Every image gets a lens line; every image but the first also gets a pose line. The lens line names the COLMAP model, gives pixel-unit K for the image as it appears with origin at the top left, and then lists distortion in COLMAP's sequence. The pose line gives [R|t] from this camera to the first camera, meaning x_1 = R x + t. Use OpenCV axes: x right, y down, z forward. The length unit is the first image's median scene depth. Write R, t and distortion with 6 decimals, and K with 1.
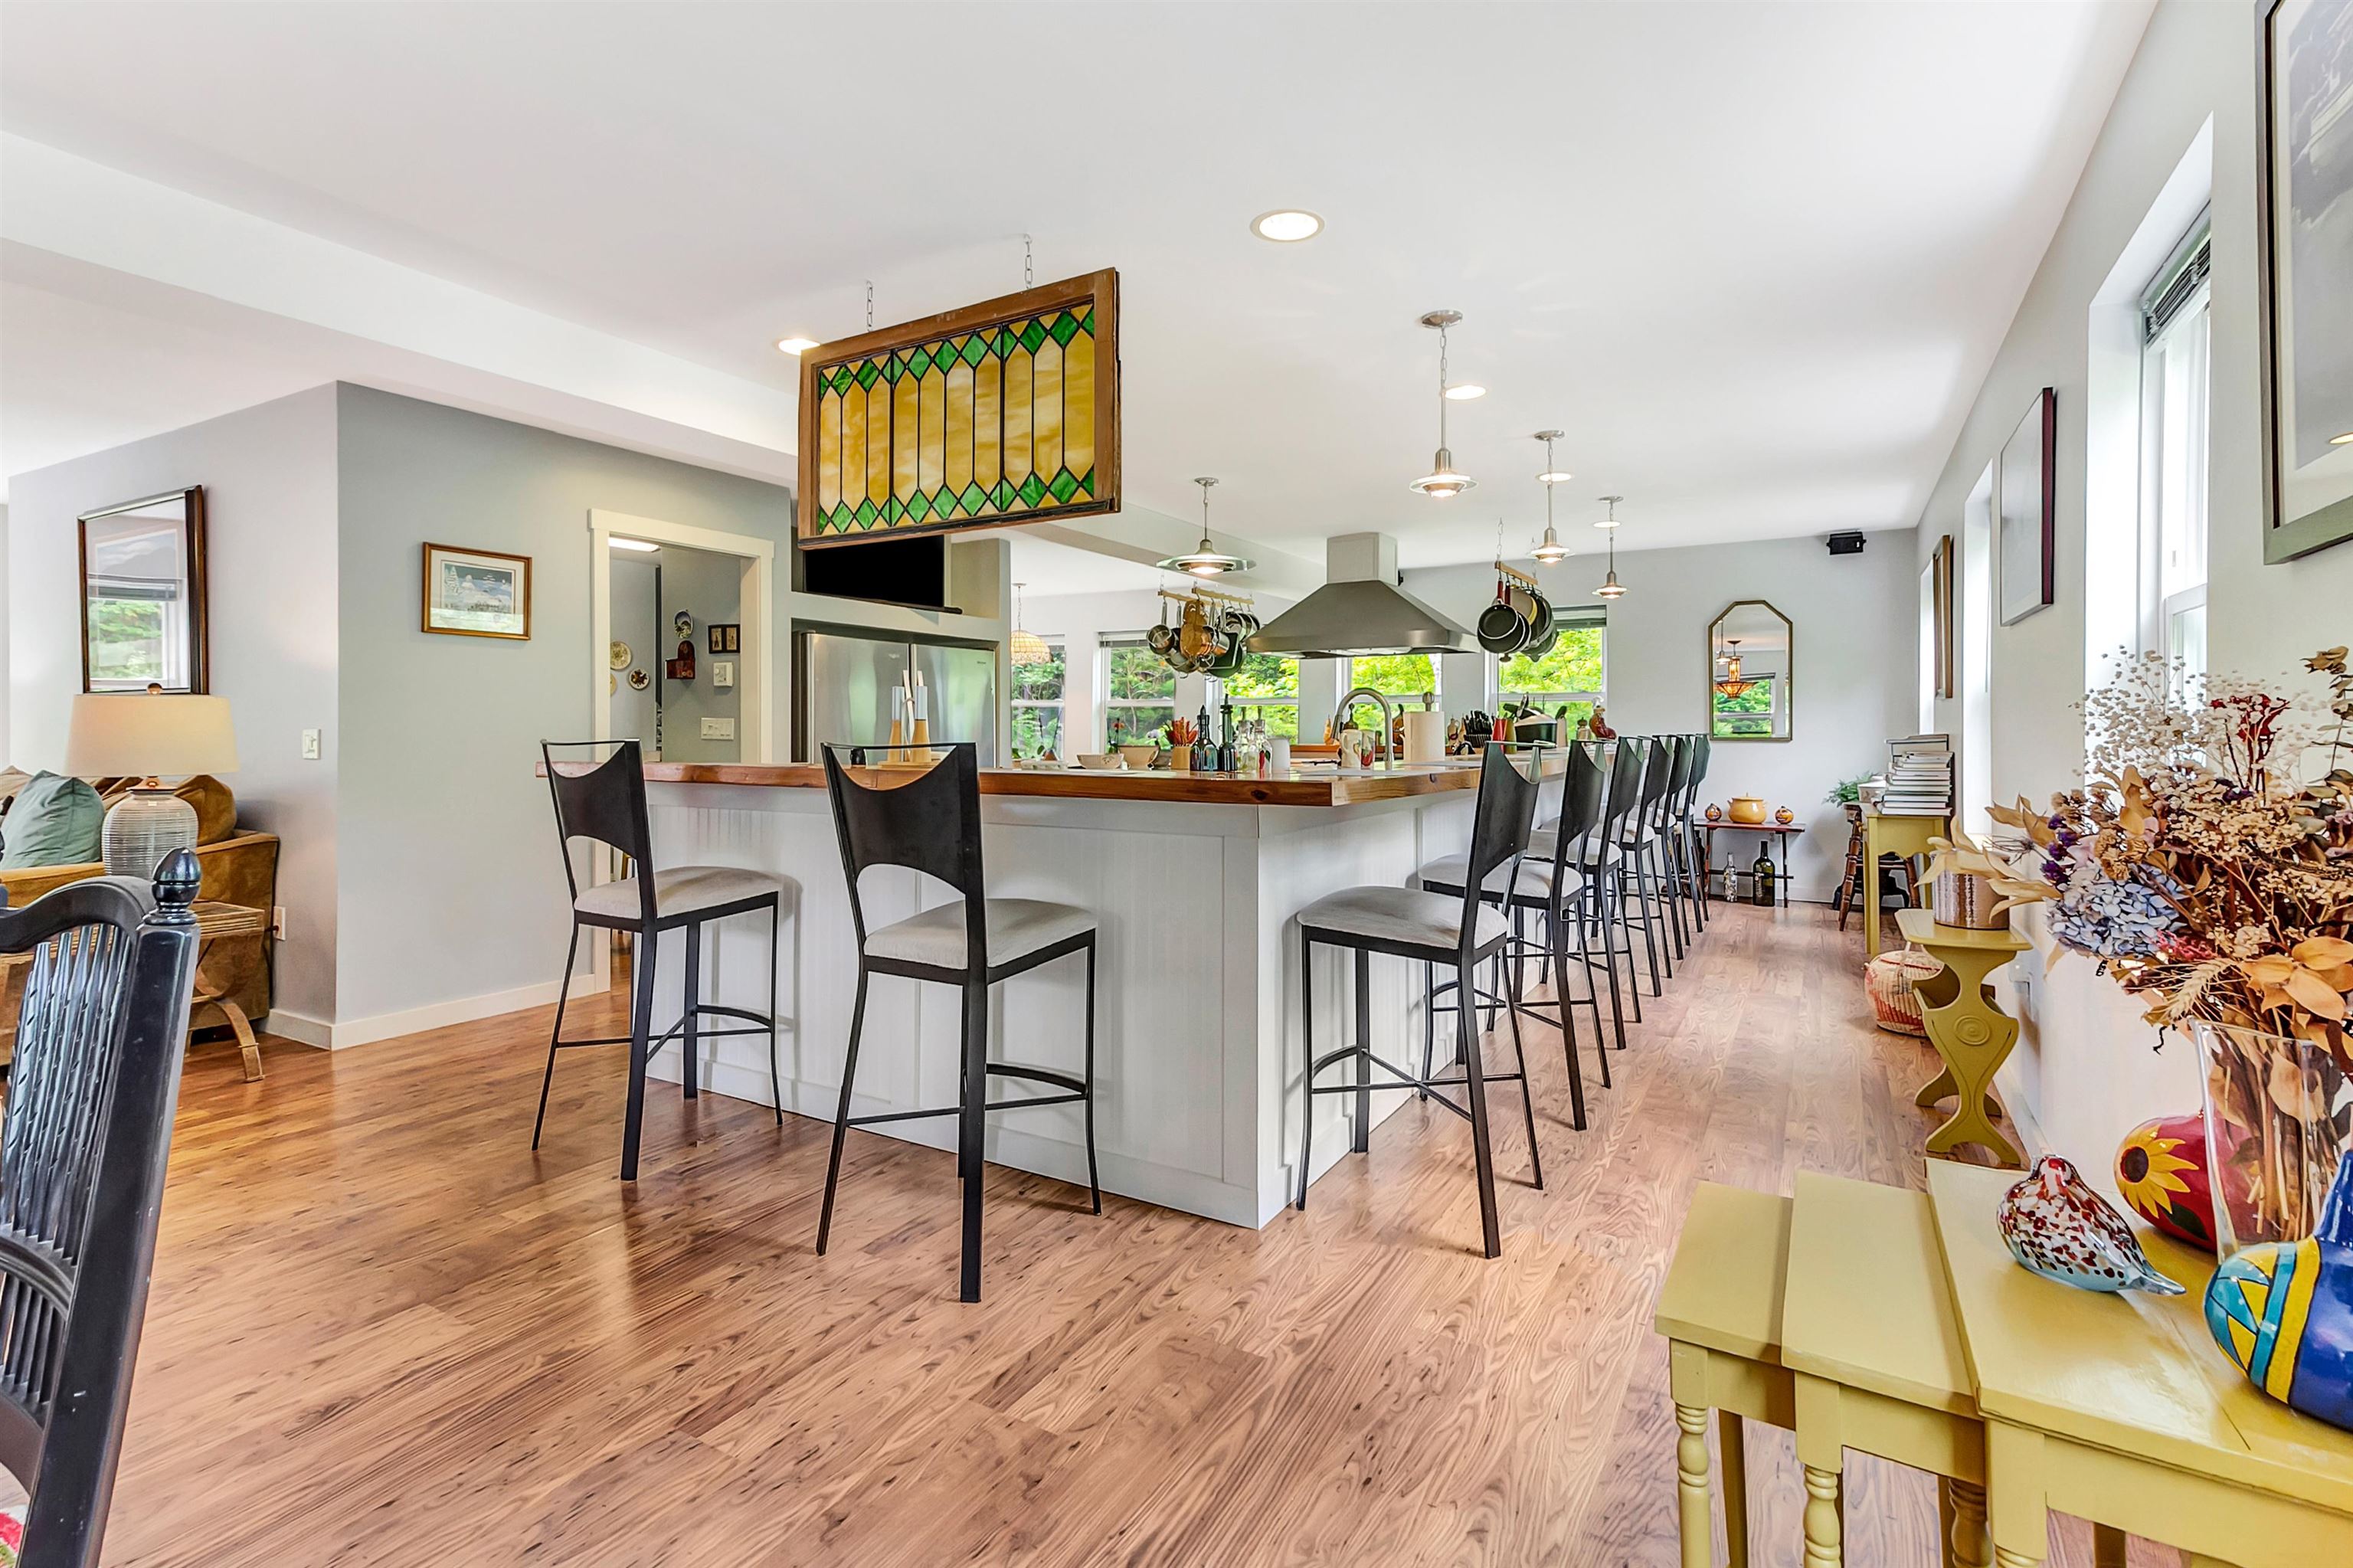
lens RADIAL K [[1092.2, 0, 1171.7], [0, 1092.2, 761.2], [0, 0, 1]] dist [0.022372, 0.002932]
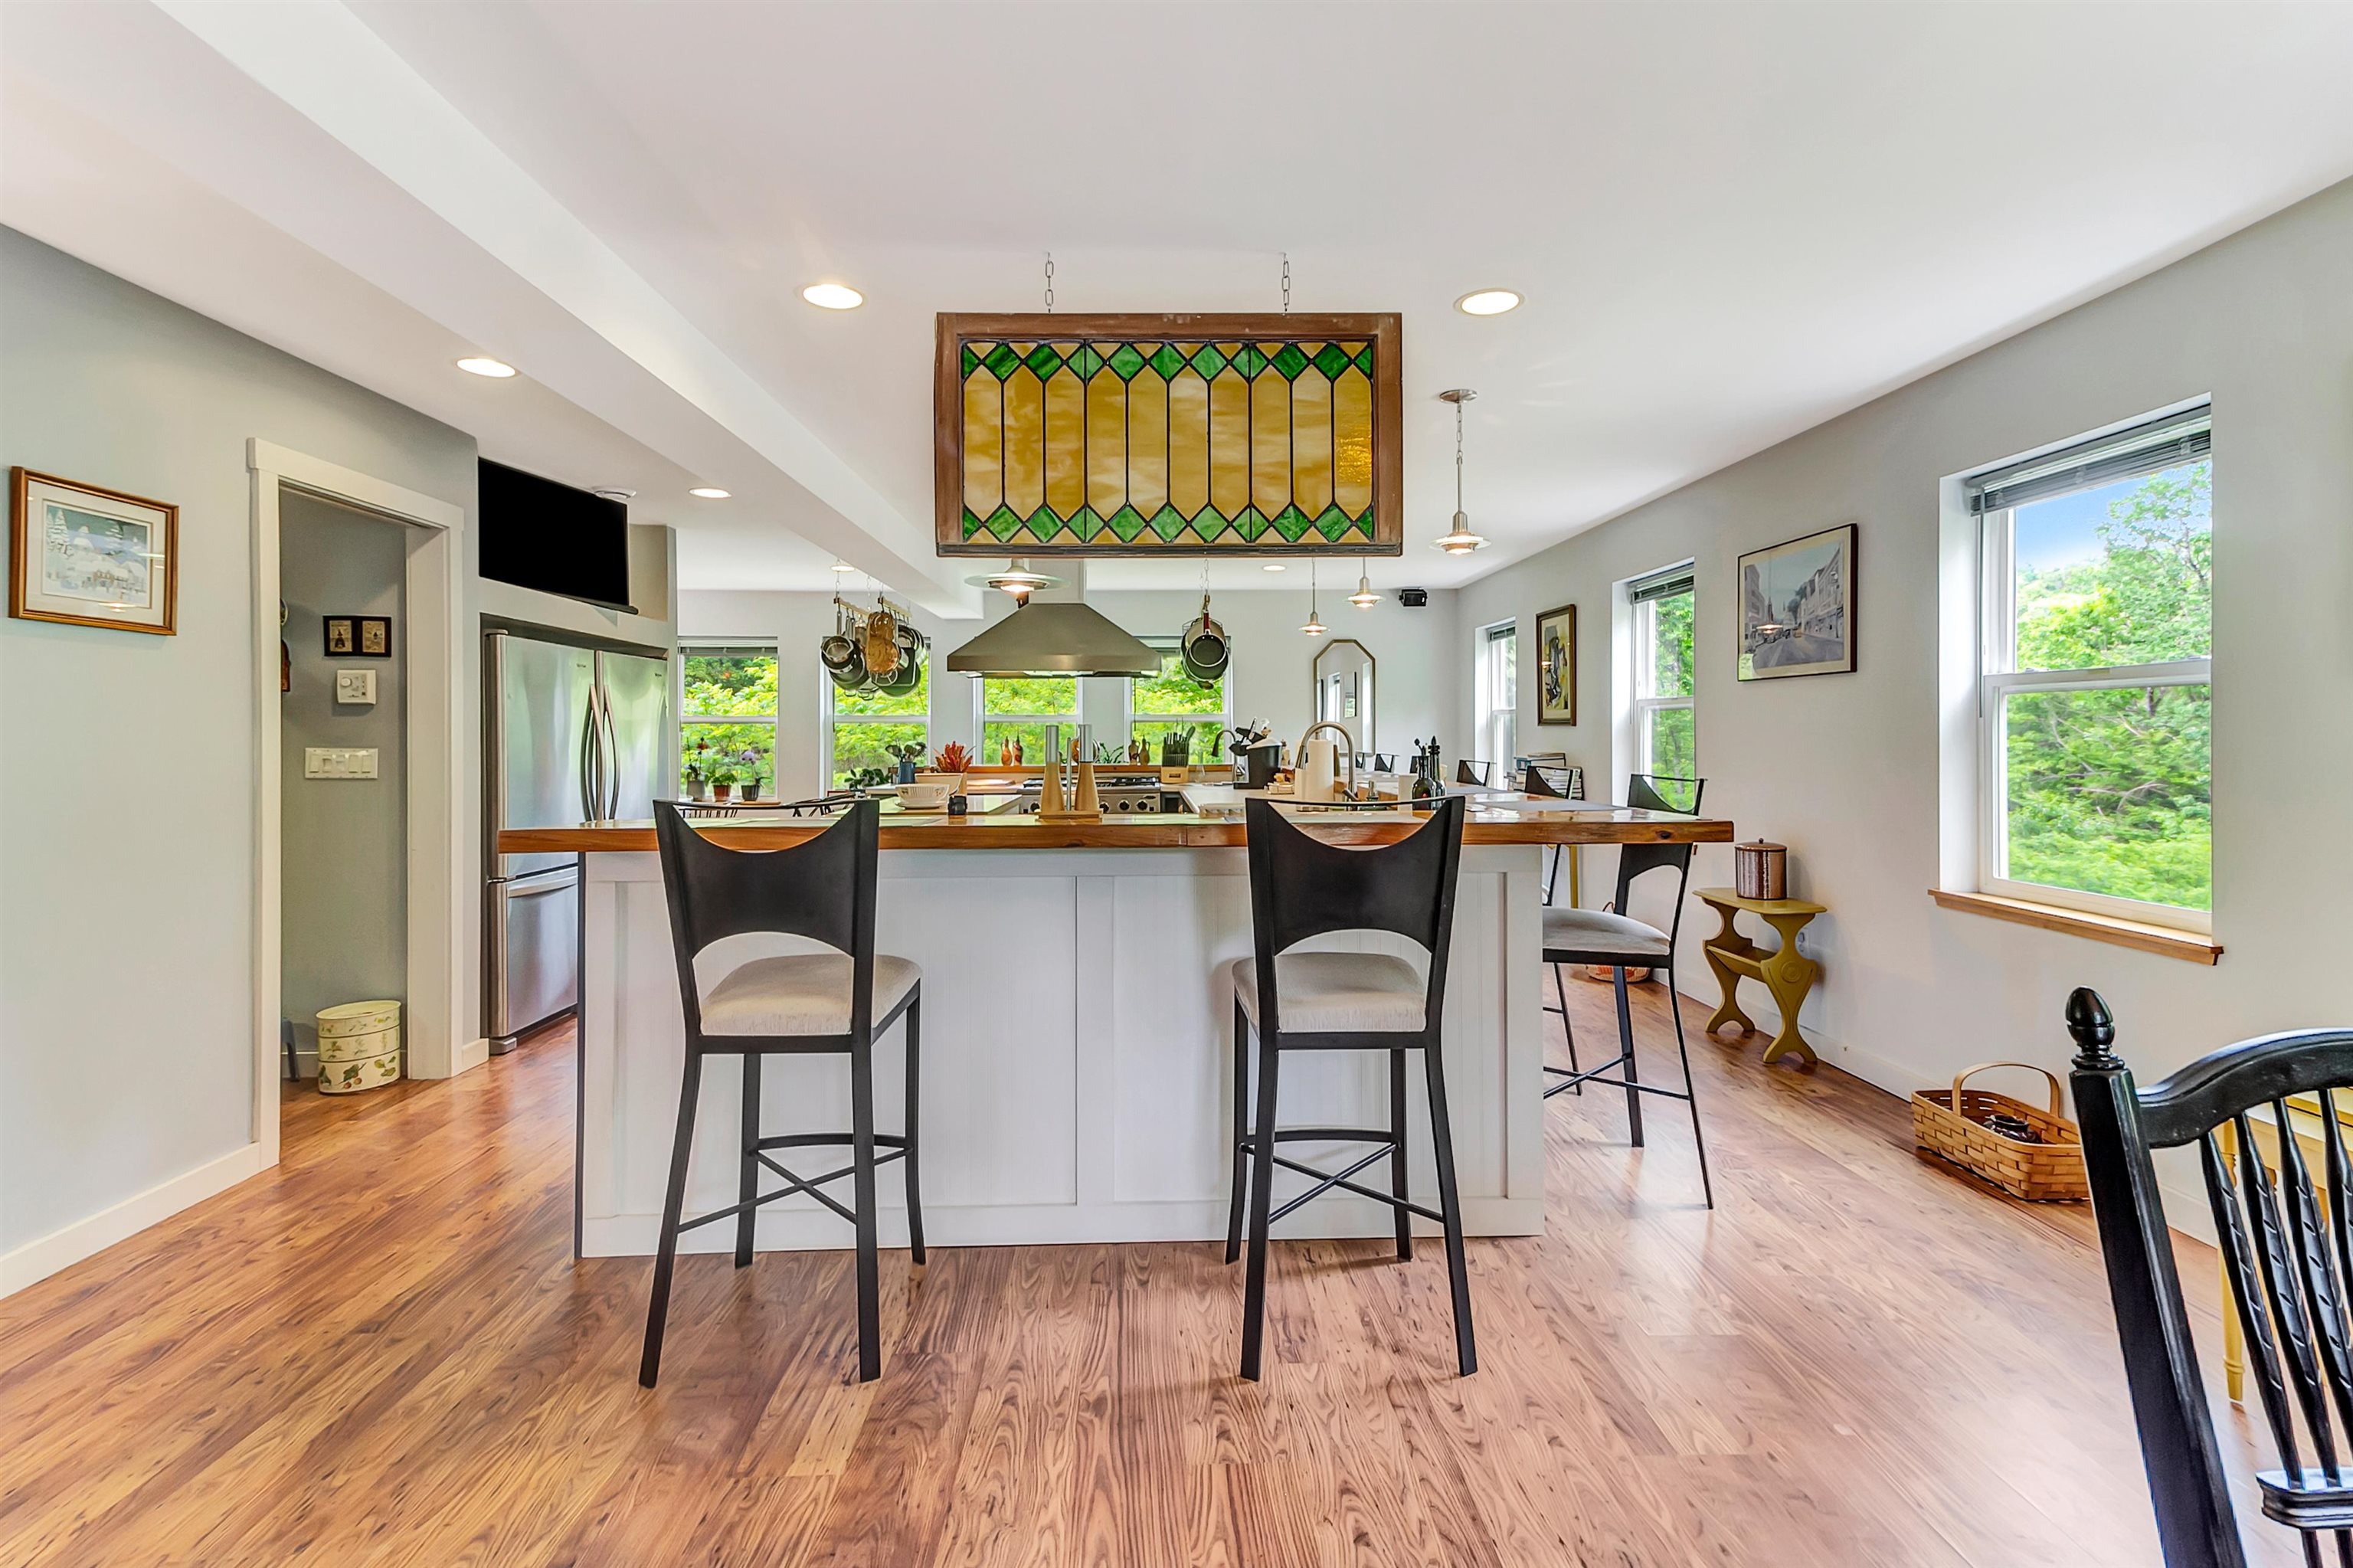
lens RADIAL K [[1092.2, 0, 1172.3], [0, 1092.2, 767.6], [0, 0, 1]] dist [0.022372, 0.002932]
pose [[0.846709, -0.019760, 0.531689, -0.700854], [0.020742, 0.999776, 0.004126, -0.039123], [-0.531652, 0.007535, 0.846930, 0.240906]]
